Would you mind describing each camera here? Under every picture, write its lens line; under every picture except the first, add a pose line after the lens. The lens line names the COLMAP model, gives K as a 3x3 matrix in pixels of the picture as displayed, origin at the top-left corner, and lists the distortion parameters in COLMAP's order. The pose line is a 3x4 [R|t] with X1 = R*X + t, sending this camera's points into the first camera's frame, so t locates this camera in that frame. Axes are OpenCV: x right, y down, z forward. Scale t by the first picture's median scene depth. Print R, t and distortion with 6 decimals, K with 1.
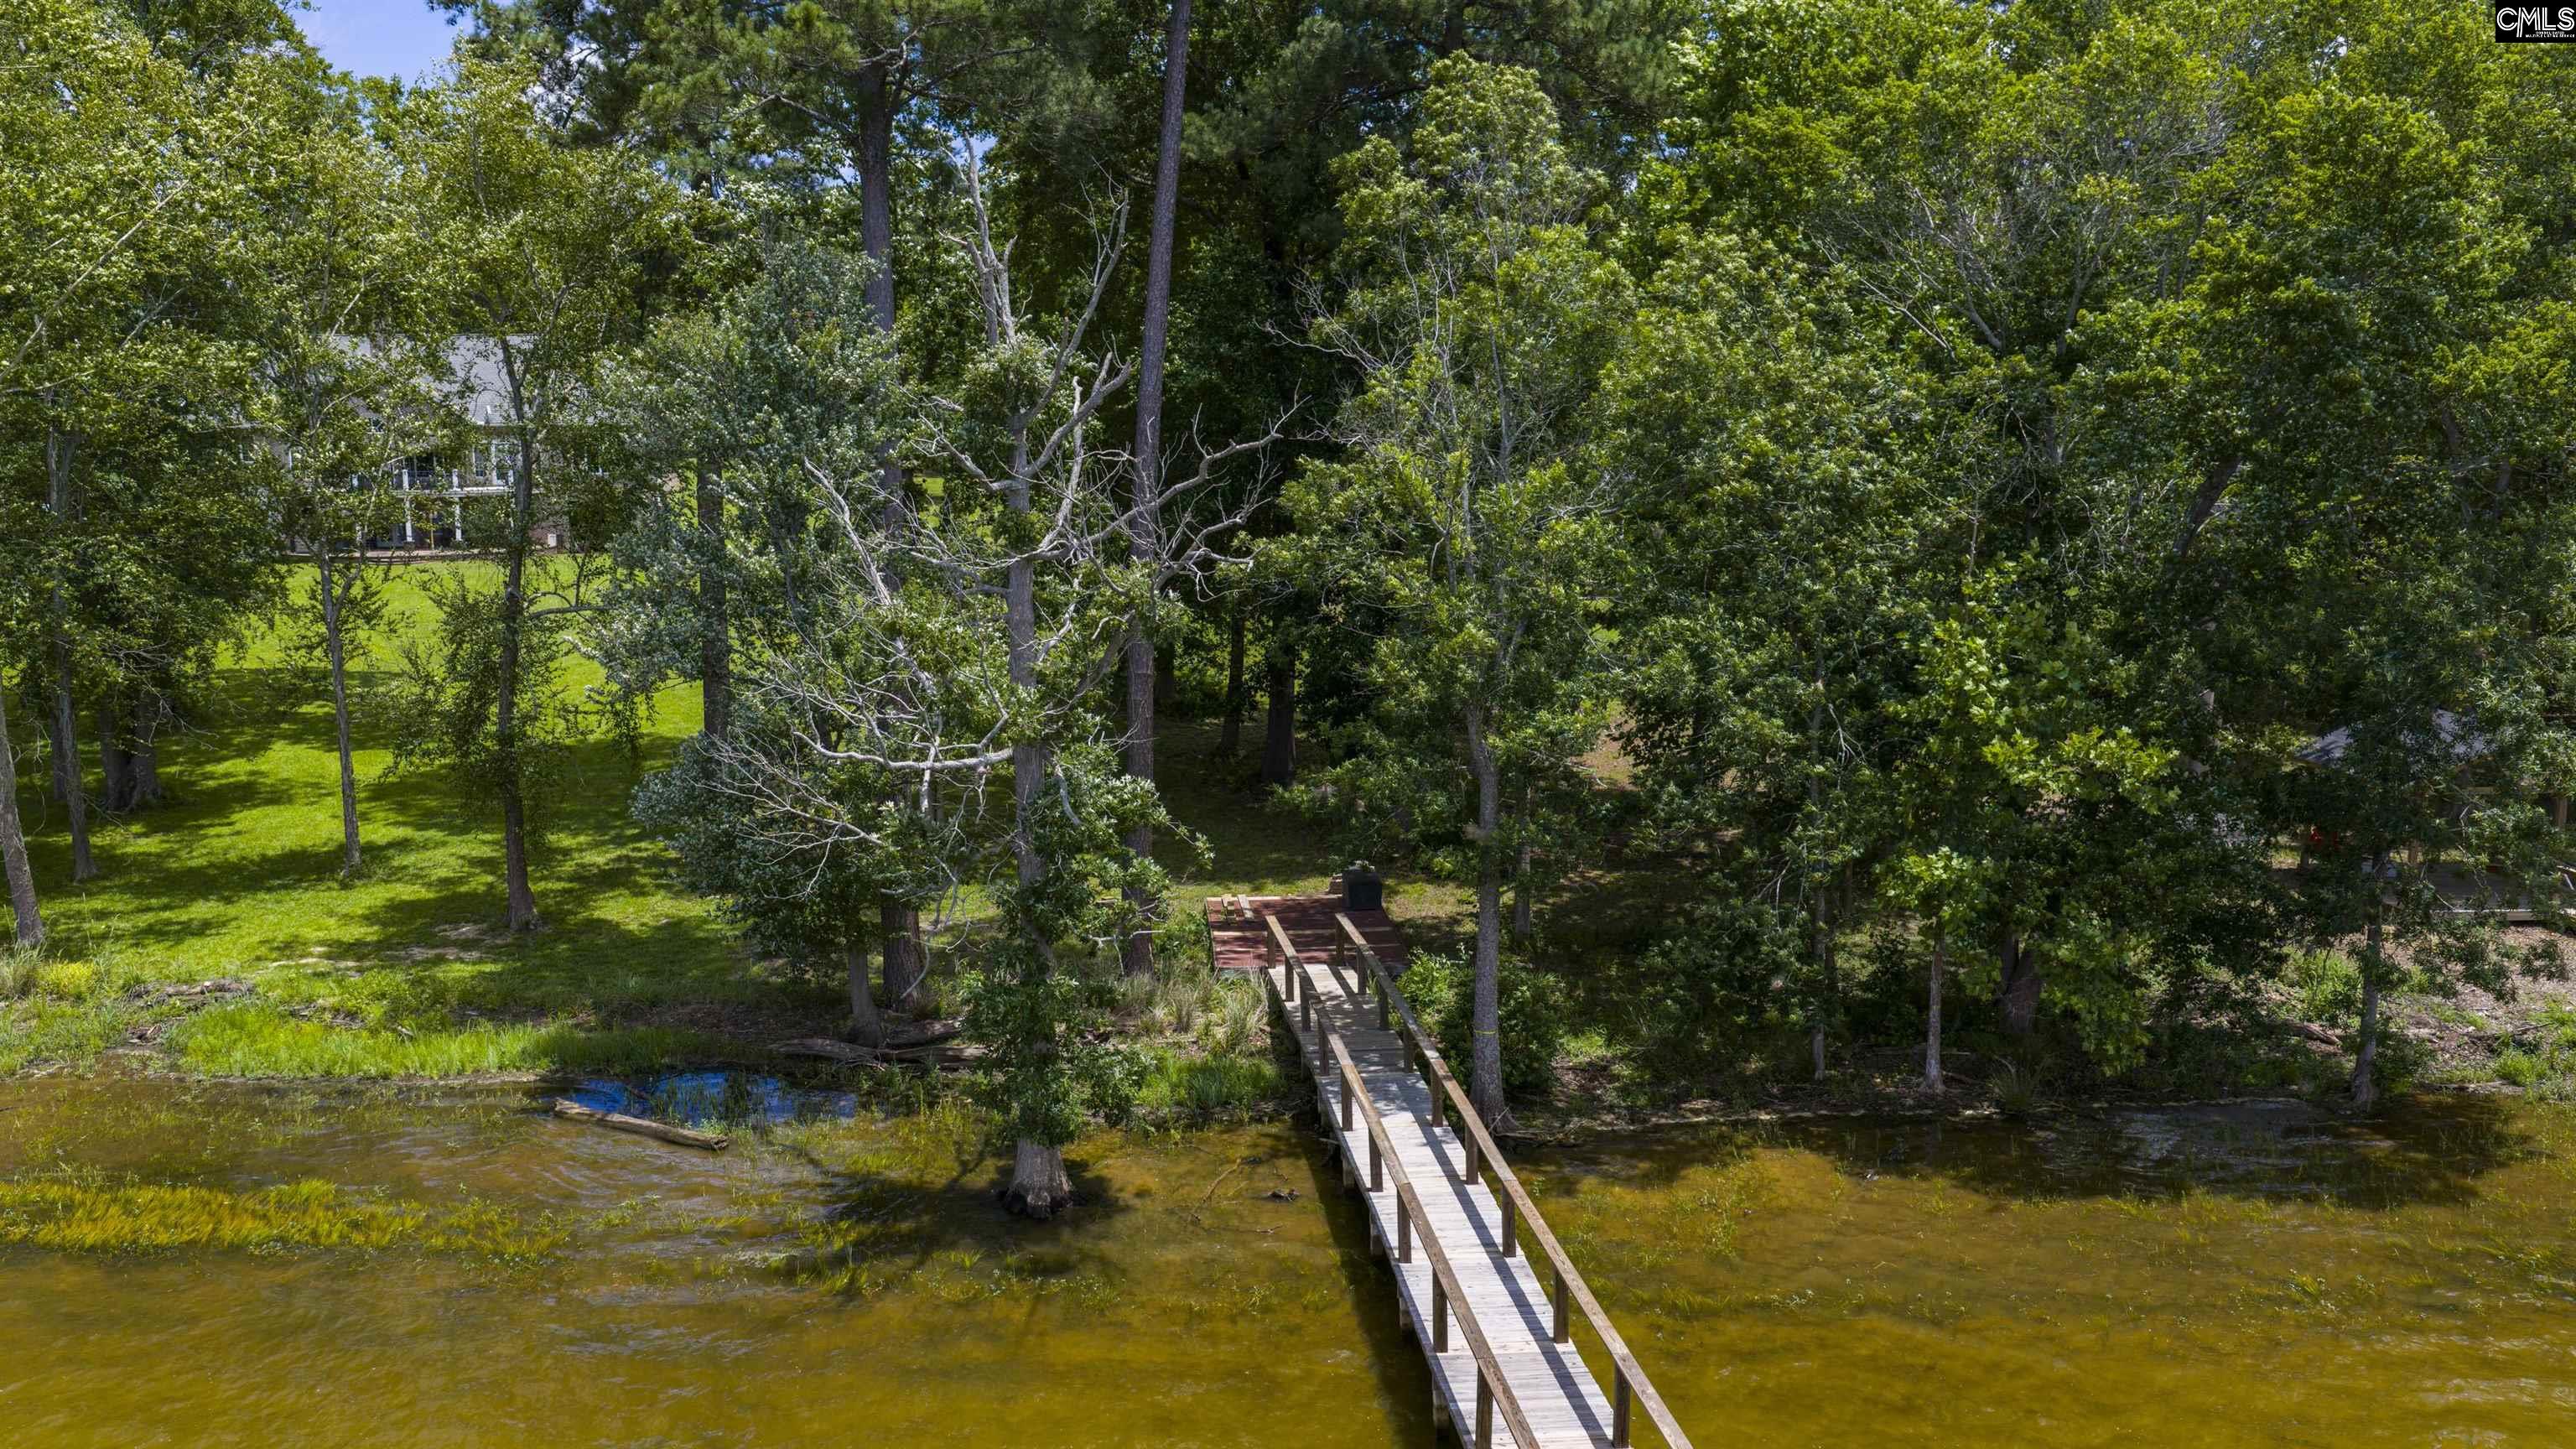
lens RADIAL K [[2123.4, 0, 1289.9], [0, 2123.4, 726.1], [0, 0, 1]] dist [0.017934, -0.042804]
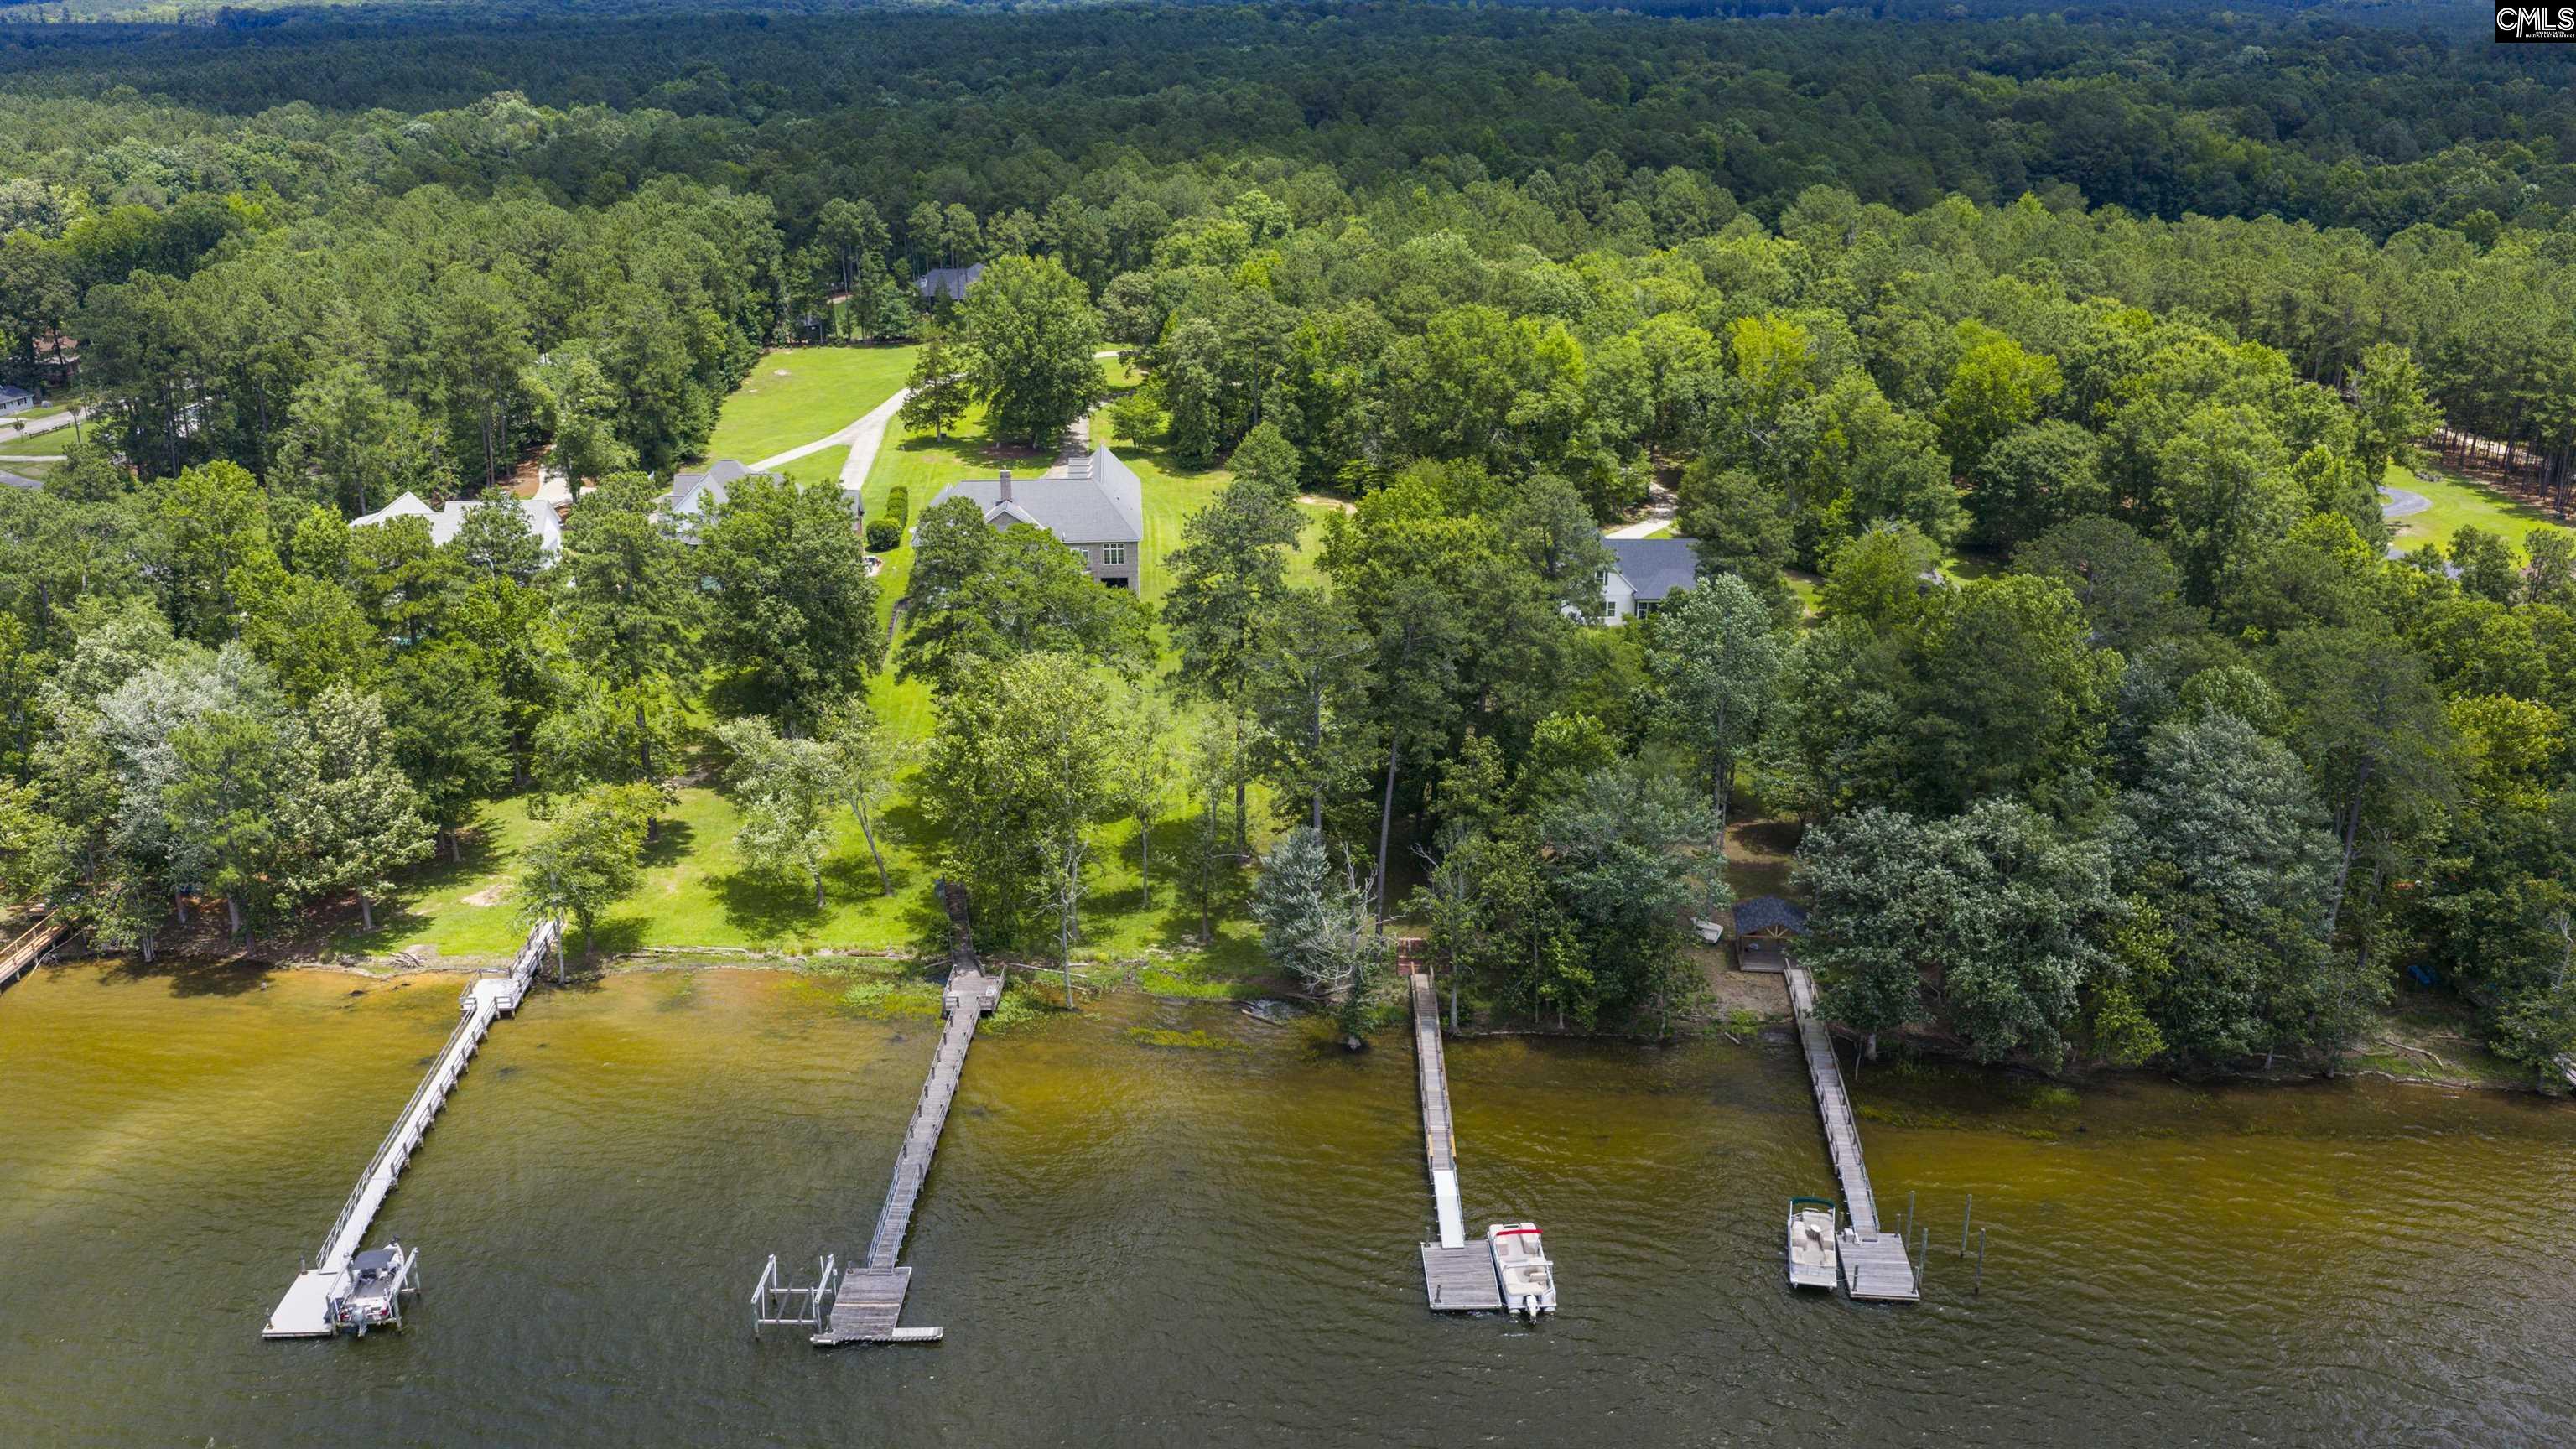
lens RADIAL K [[2123.4, 0, 1280.2], [0, 2123.4, 723.9], [0, 0, 1]] dist [0.017934, -0.042804]
pose [[0.991778, 0.046586, -0.119194, 0.235279], [-0.022726, 0.980698, 0.194202, -1.288752], [0.125940, -0.189896, 0.973693, -3.218171]]
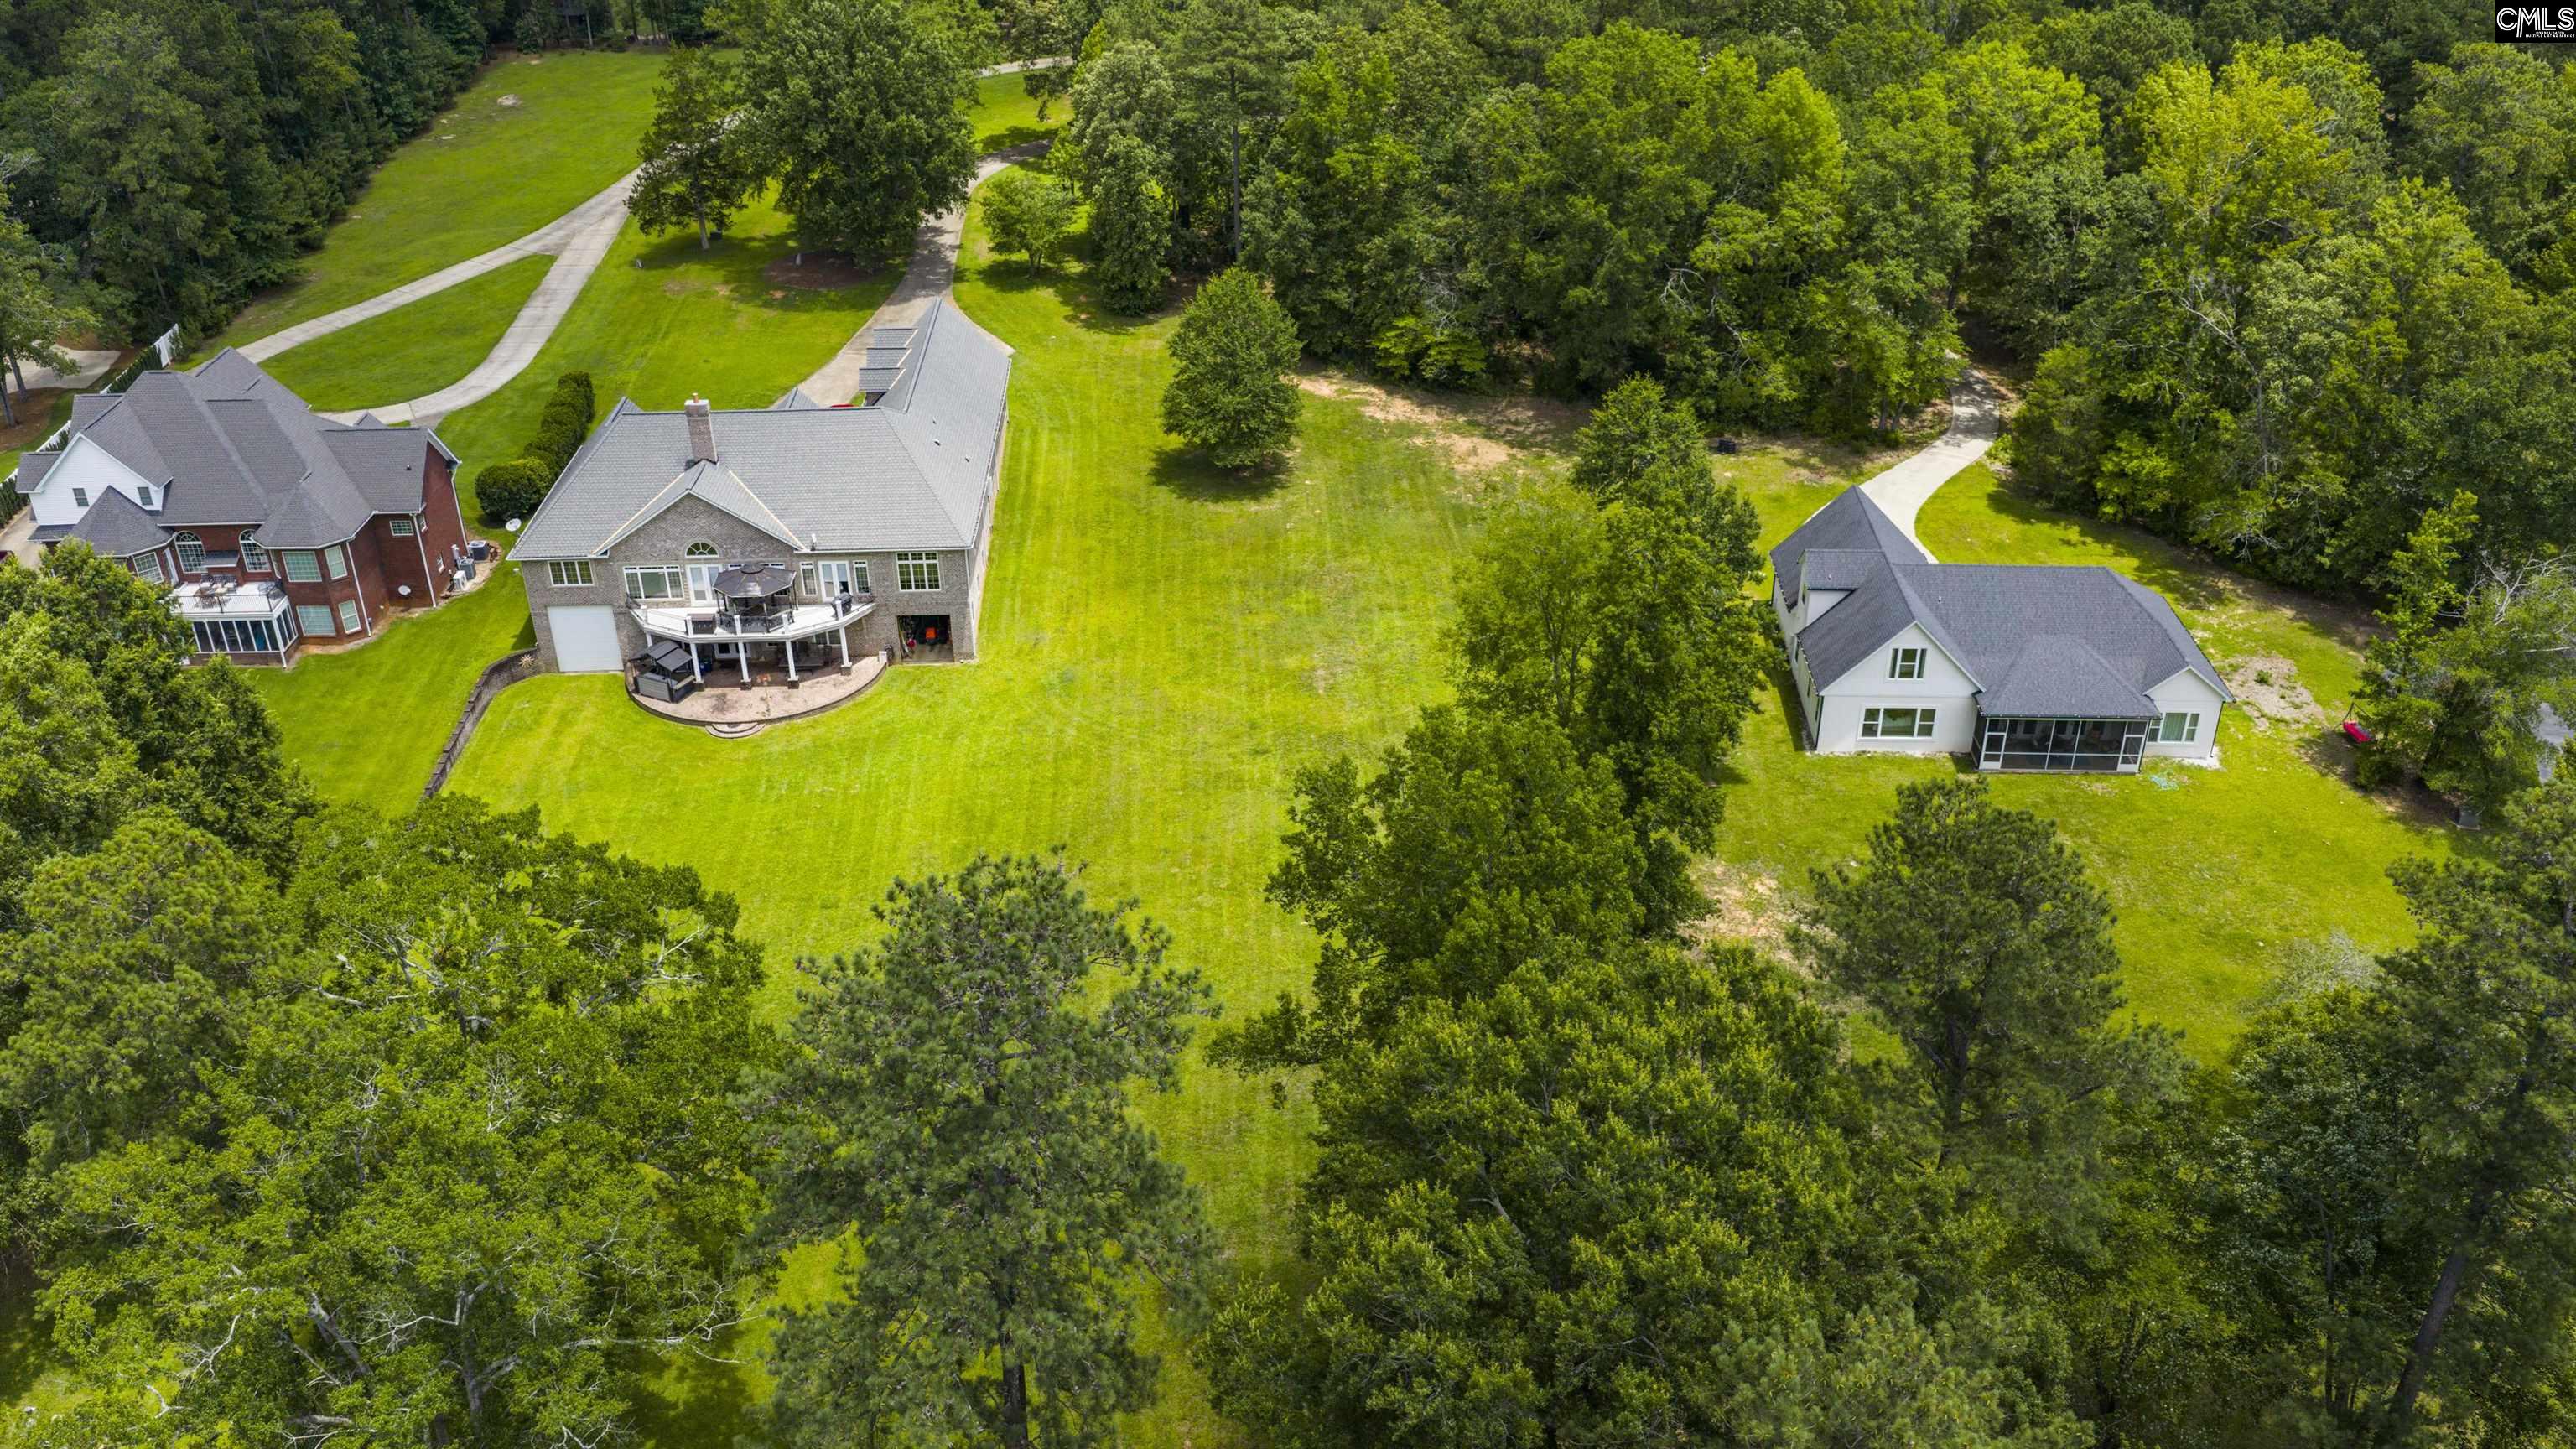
lens RADIAL K [[2123.4, 0, 1282.3], [0, 2123.4, 716.0], [0, 0, 1]] dist [0.017934, -0.042804]
pose [[0.987206, 0.076203, -0.140061, -0.059375], [-0.021269, 0.933490, 0.357973, -1.514856], [0.158024, -0.350414, 0.923167, 0.380240]]
